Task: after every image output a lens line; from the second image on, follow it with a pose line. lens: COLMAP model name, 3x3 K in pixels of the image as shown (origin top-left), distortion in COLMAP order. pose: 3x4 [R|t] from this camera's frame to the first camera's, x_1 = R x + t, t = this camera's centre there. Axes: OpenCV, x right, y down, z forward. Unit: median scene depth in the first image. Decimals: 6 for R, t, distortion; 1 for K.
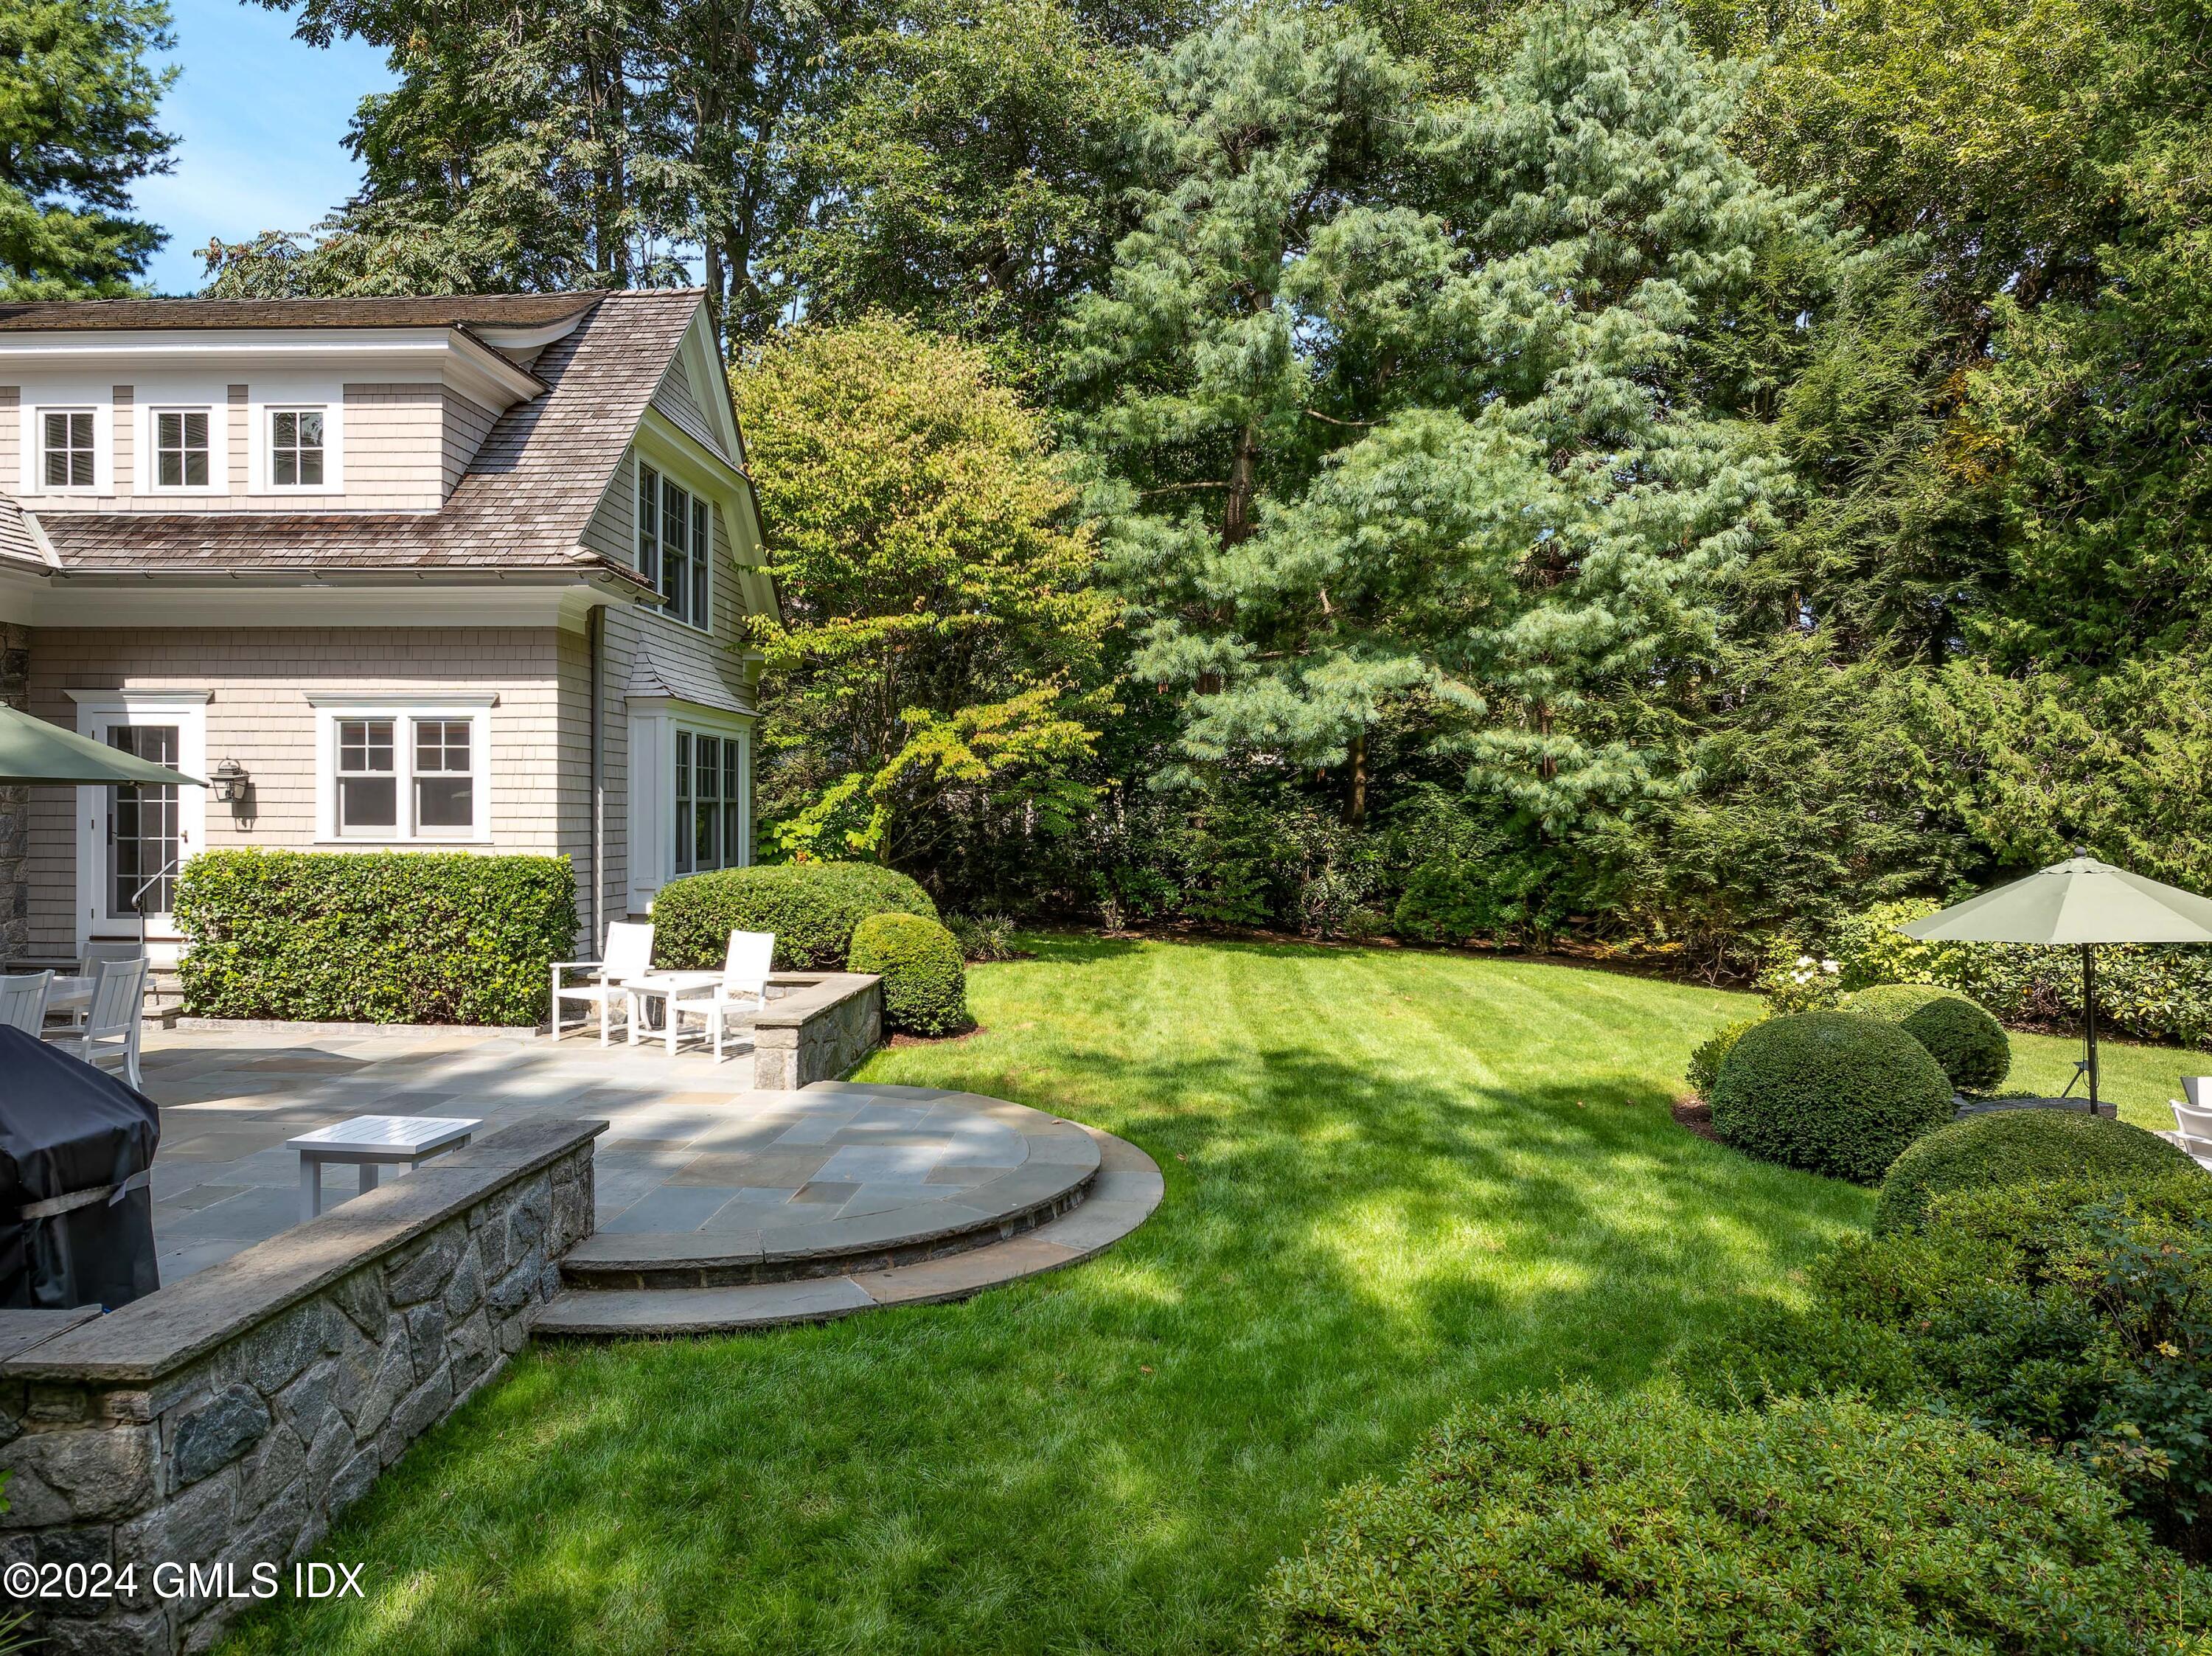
lens RADIAL K [[1511.7, 0, 1101.3], [0, 1511.7, 820.5], [0, 0, 1]] dist [-0.007587, 0.012233]
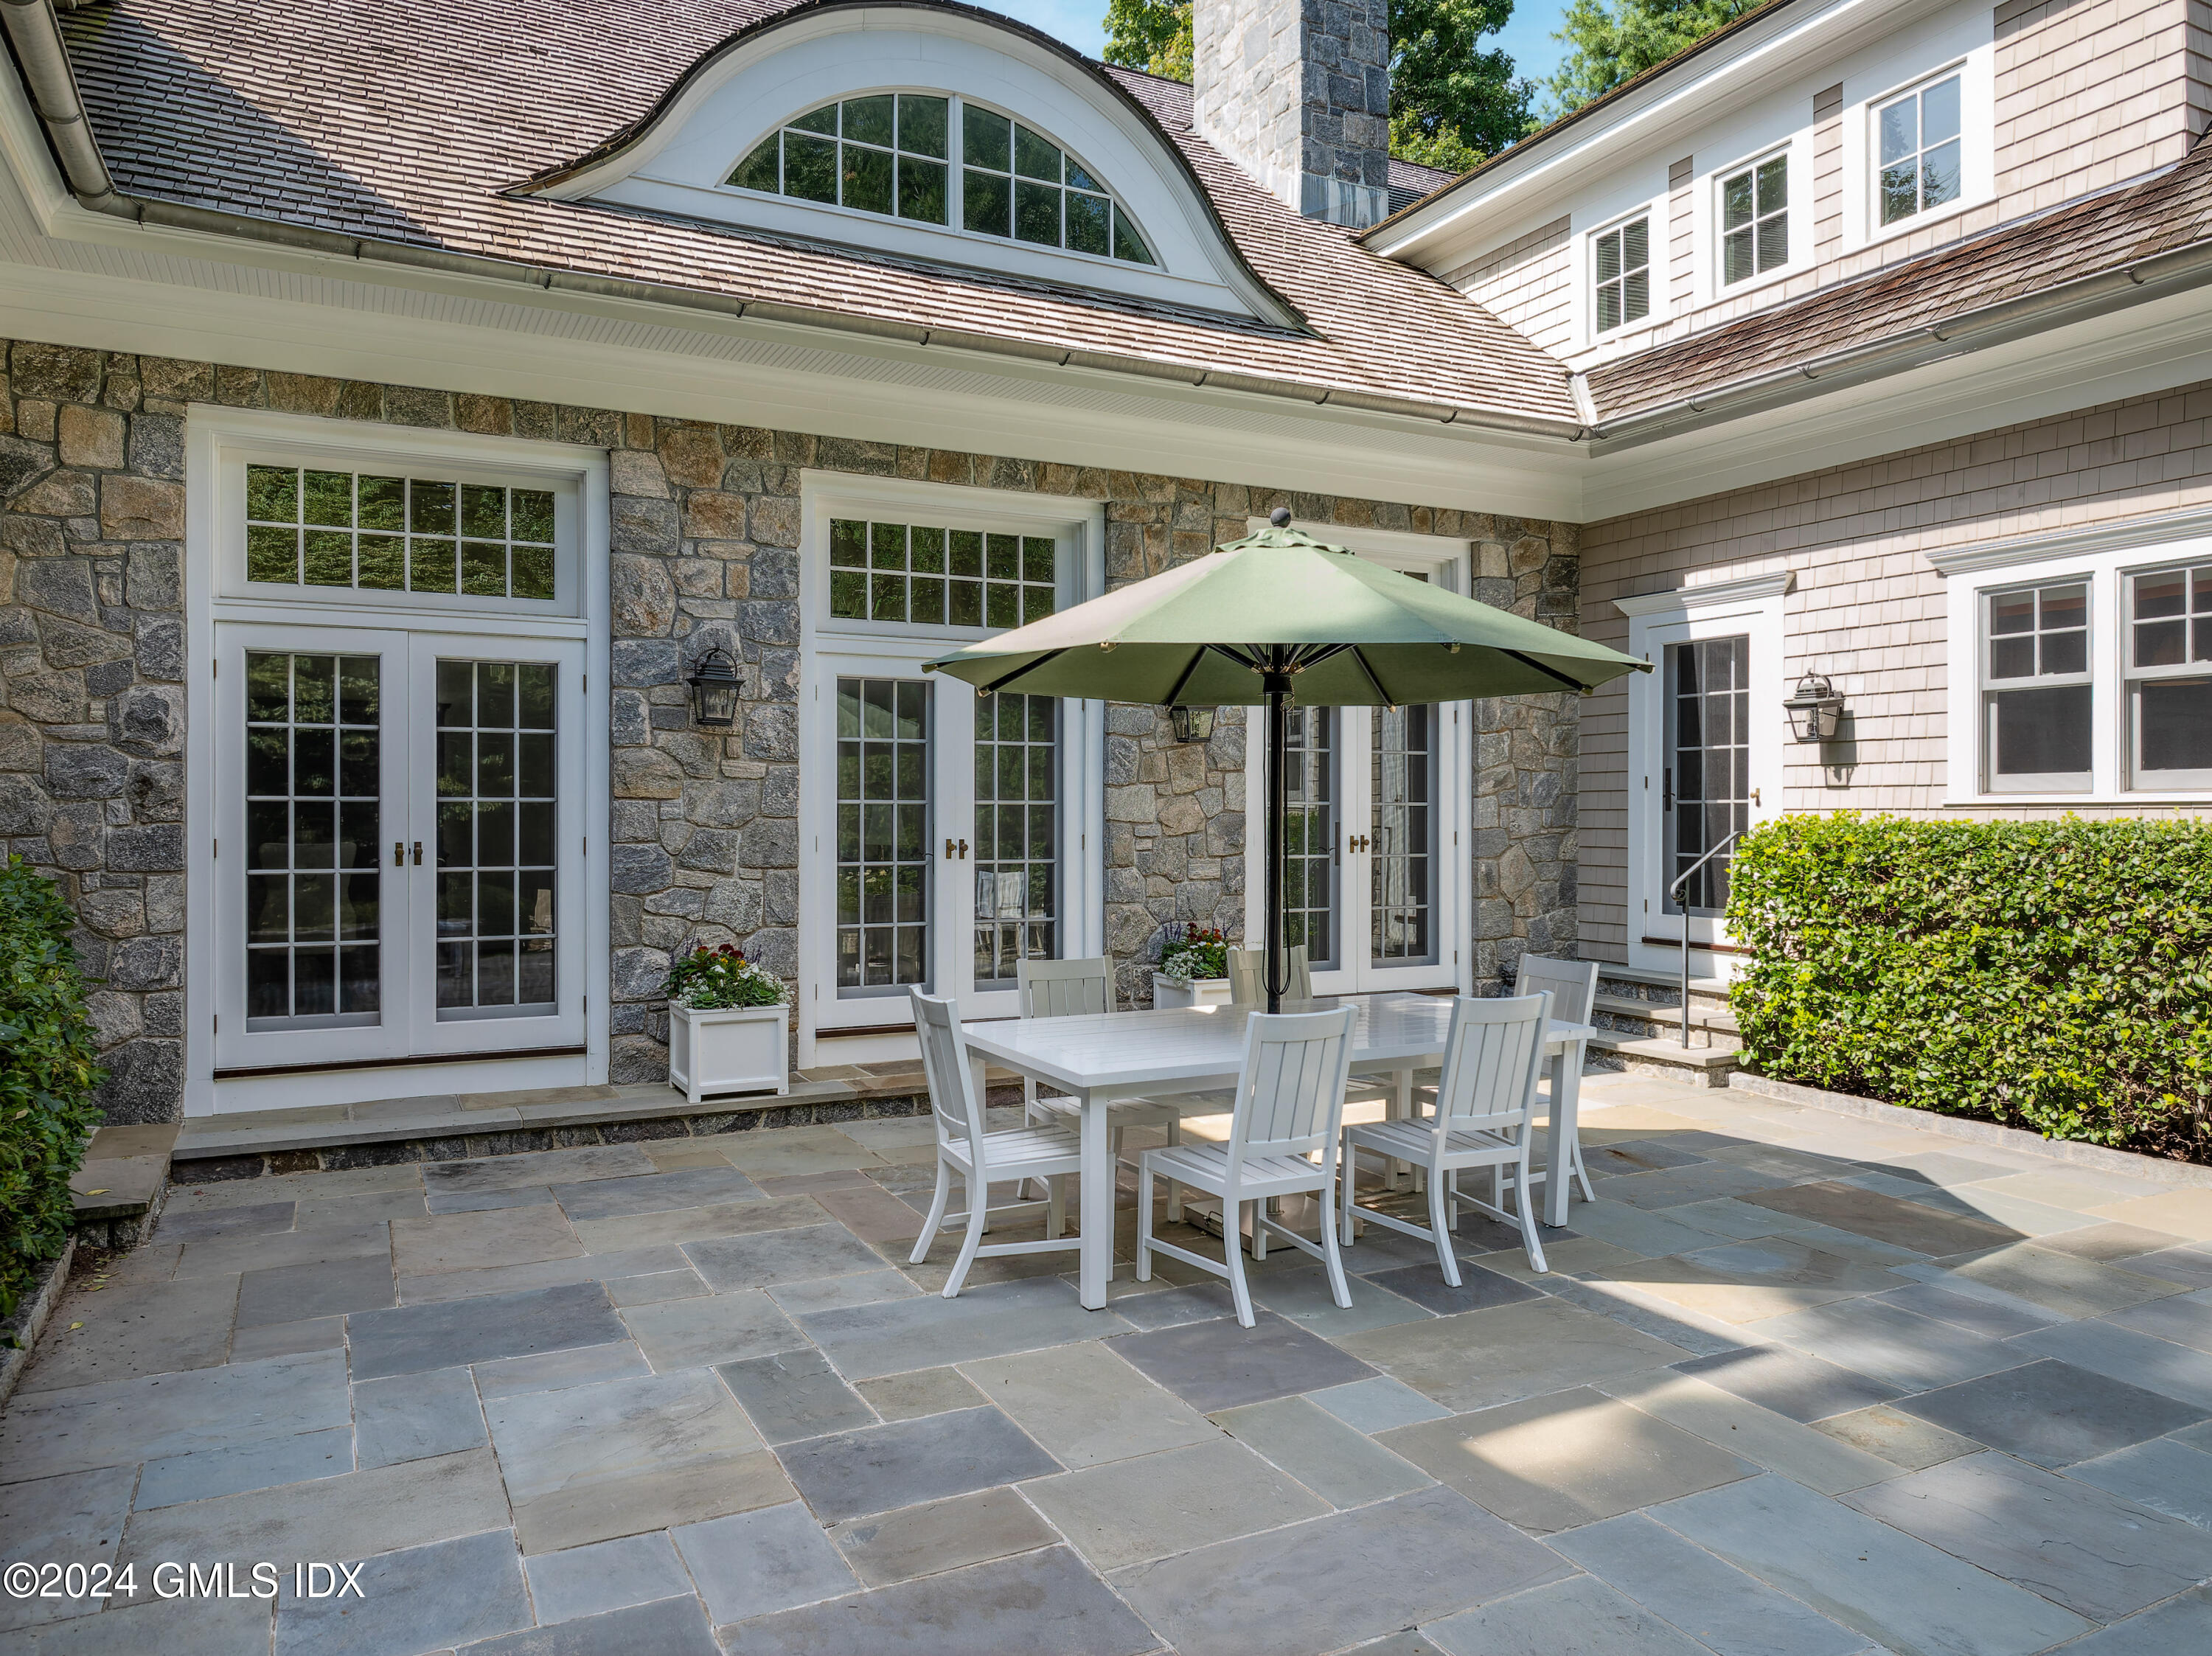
lens RADIAL K [[1511.7, 0, 1098.5], [0, 1511.7, 821.4], [0, 0, 1]] dist [-0.007587, 0.012233]
pose [[0.486634, -0.000712, -0.873606, -0.172451], [0.002216, 0.999997, 0.000419, 0.021293], [0.873603, -0.002139, 0.486634, 0.439589]]
